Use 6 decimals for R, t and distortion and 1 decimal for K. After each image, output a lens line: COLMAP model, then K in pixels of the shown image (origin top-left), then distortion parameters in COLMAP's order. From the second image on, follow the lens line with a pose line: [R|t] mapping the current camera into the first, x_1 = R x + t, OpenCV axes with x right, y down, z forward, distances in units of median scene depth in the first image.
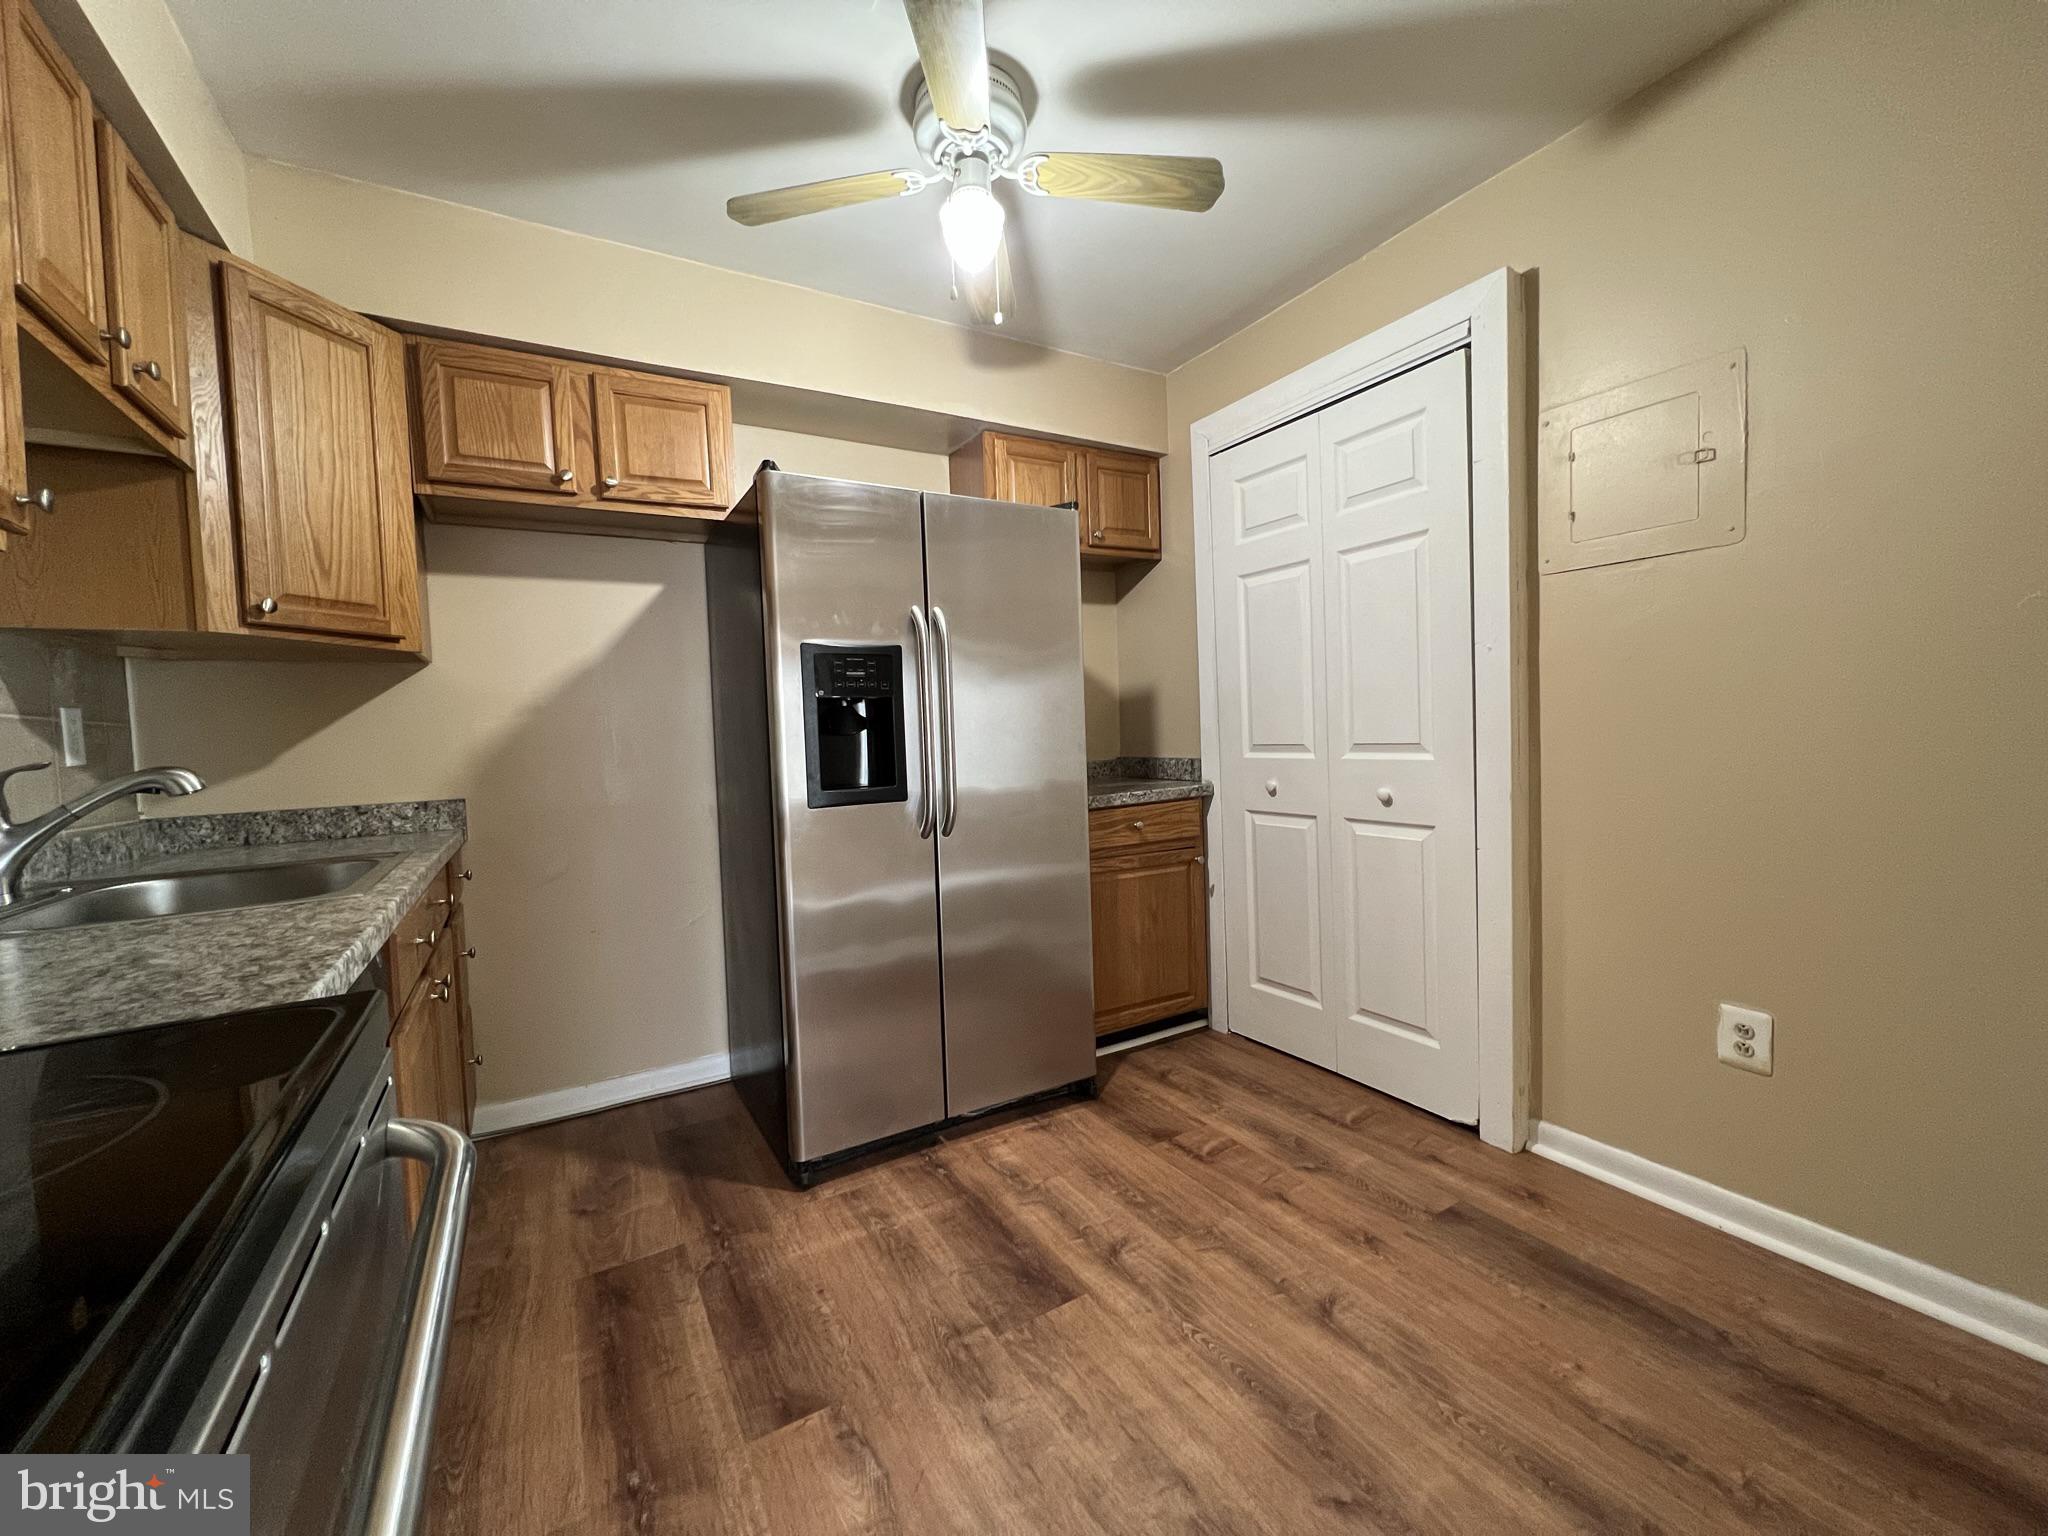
lens RADIAL K [[817.6, 0, 1021.3], [0, 817.6, 764.2], [0, 0, 1]] dist [-0.000967, 0.000387]
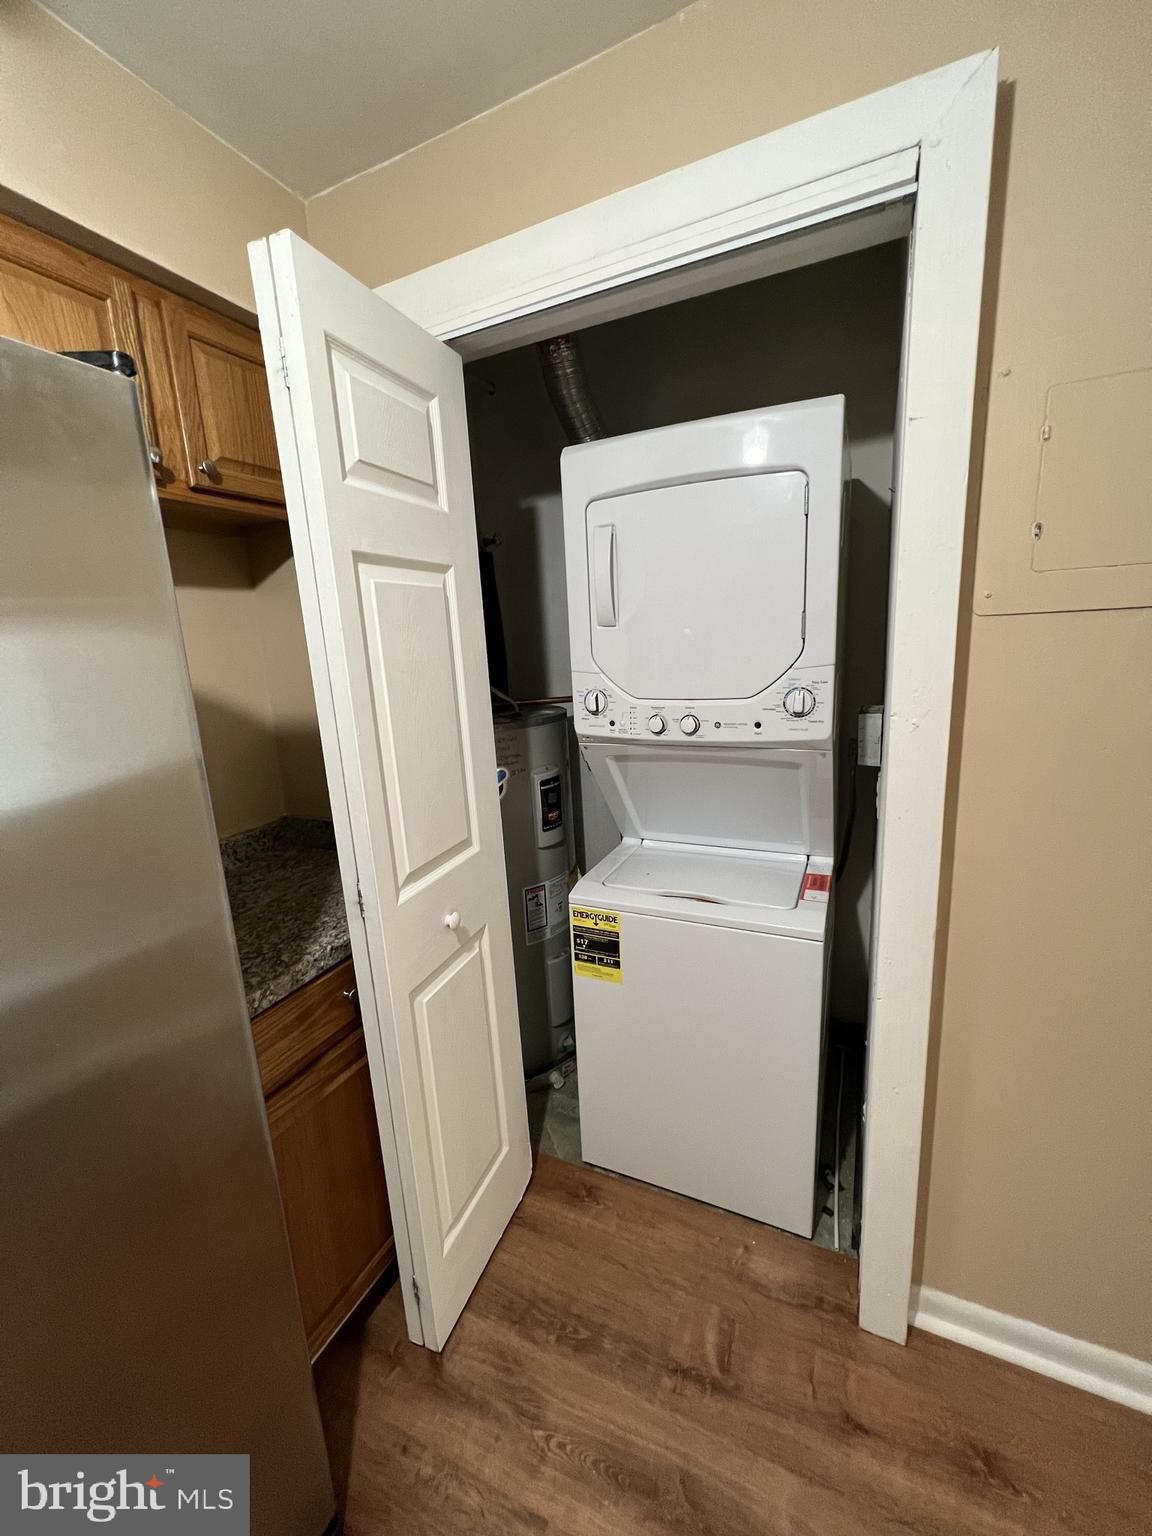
lens RADIAL K [[613.2, 0, 577.9], [0, 613.2, 760.0], [0, 0, 1]] dist [-0.000967, 0.000387]
pose [[0.823190, -0.118624, 0.555236, 0.066211], [0.049238, 0.989161, 0.138330, -0.185618], [-0.565627, -0.086533, 0.820108, 0.709192]]
